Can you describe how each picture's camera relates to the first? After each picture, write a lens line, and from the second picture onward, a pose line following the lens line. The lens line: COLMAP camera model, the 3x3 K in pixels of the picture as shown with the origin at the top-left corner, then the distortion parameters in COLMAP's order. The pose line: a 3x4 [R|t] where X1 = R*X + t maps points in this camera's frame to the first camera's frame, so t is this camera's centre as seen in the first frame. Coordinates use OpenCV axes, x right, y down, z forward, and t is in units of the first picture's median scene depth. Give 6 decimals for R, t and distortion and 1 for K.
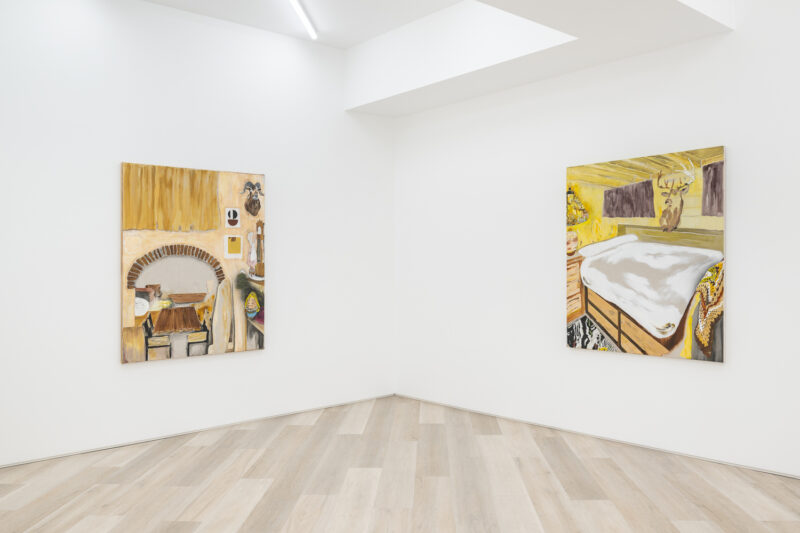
lens RADIAL K [[666.1, 0, 398.3], [0, 666.1, 278.9], [0, 0, 1]] dist [0.007915, -0.015381]
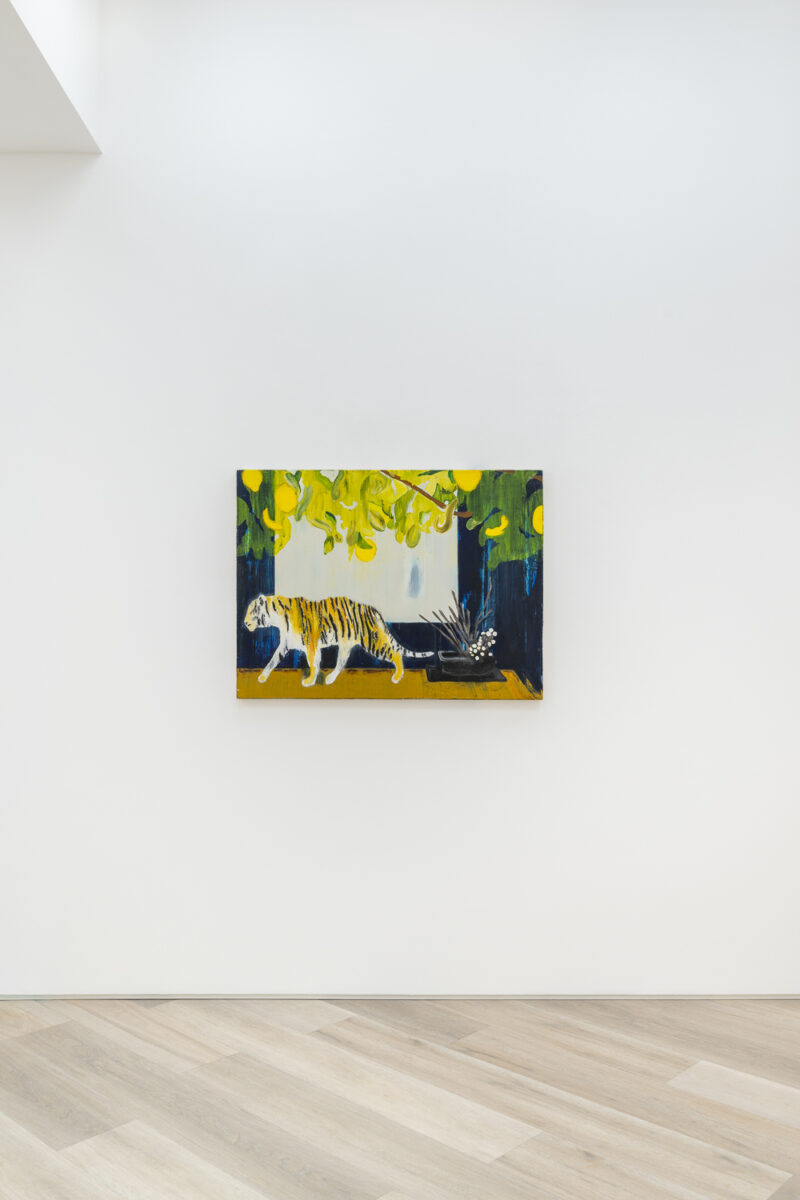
lens RADIAL K [[1049.9, 0, 382.0], [0, 1049.9, 603.0], [0, 0, 1]] dist [-0.001742, -0.012636]
pose [[-0.658681, 0.002694, -0.752417, 0.102493], [-0.005980, 0.999943, 0.008815, -0.006693], [0.752398, 0.010306, -0.658628, 0.998584]]
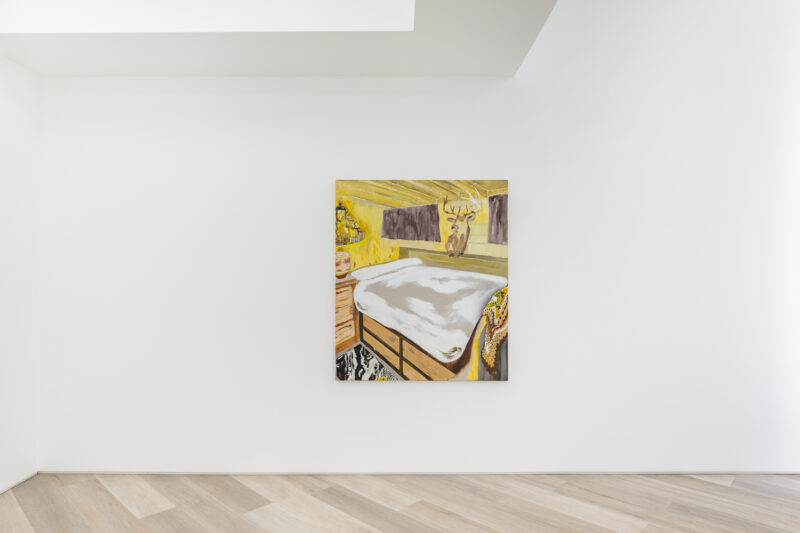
lens RADIAL K [[507.1, 0, 393.7], [0, 507.1, 273.6], [0, 0, 1]] dist [0.004782, -0.001243]
pose [[0.658542, 0.009658, 0.752482, -0.213527], [0.009401, 0.999734, -0.021060, -0.026879], [-0.752485, 0.020943, 0.658276, 0.504683]]
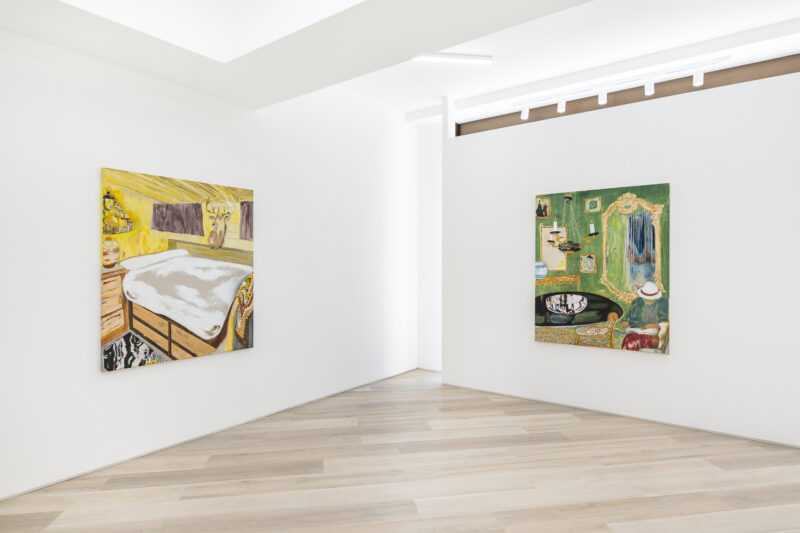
lens RADIAL K [[471.4, 0, 404.1], [0, 471.4, 264.9], [0, 0, 1]] dist [0.007198, 0.002042]
pose [[-0.220416, 0.012143, 0.975330, -0.451606], [0.024133, 0.999684, -0.006993, -0.025556], [-0.975107, 0.021996, -0.220639, 0.768729]]
